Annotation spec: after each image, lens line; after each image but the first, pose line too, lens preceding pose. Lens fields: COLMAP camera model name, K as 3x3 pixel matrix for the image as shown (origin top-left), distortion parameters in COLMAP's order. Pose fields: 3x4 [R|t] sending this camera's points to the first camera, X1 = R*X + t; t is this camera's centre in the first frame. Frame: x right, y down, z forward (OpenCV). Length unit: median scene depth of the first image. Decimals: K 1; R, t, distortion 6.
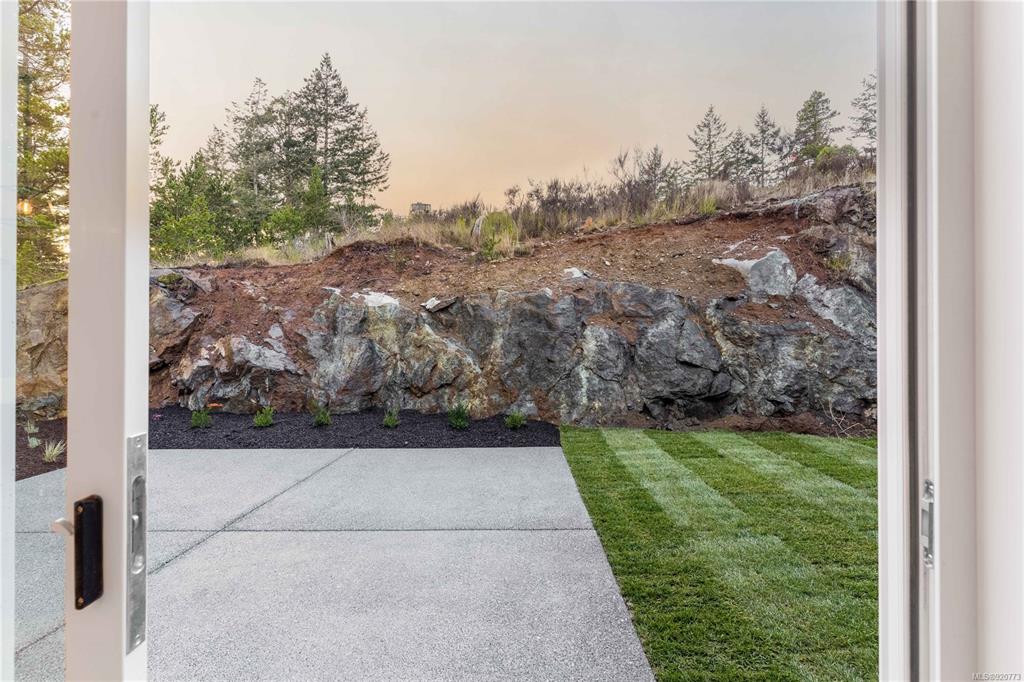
lens RADIAL K [[494.6, 0, 520.3], [0, 494.6, 324.2], [0, 0, 1]] dist [0.000707, -0.000102]
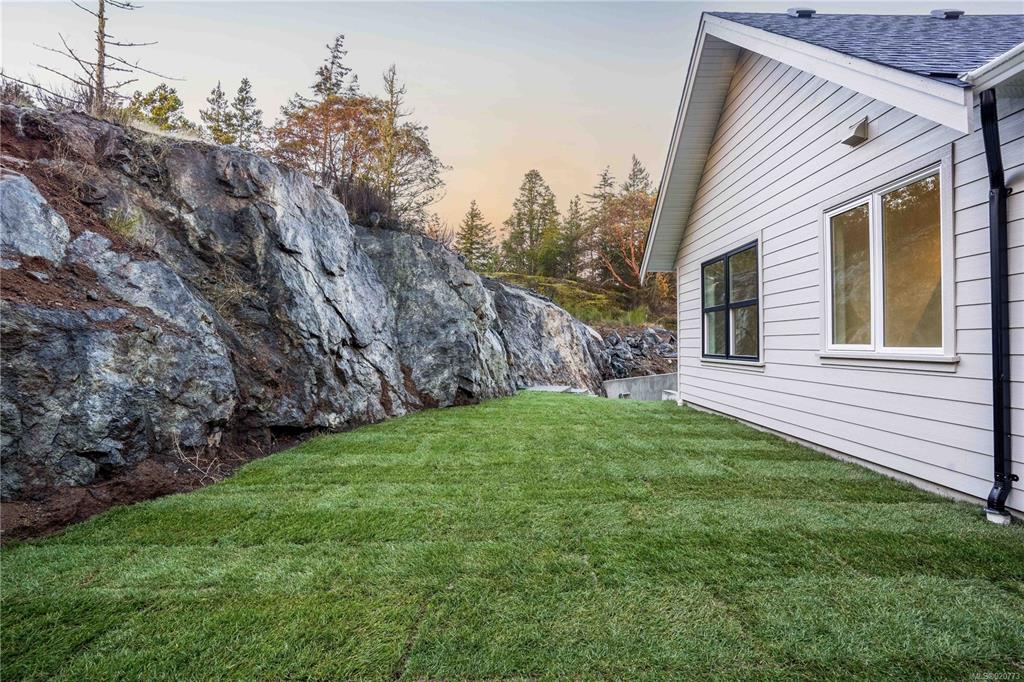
lens RADIAL K [[503.5, 0, 512.0], [0, 503.5, 341.0], [0, 0, 1]] dist [-0.081951, 0.035131]
pose [[0.005744, 0.004271, 0.999974, 0.003451], [0.003715, 0.999984, -0.004293, 0.031626], [-0.999977, 0.003740, 0.005728, 0.438385]]
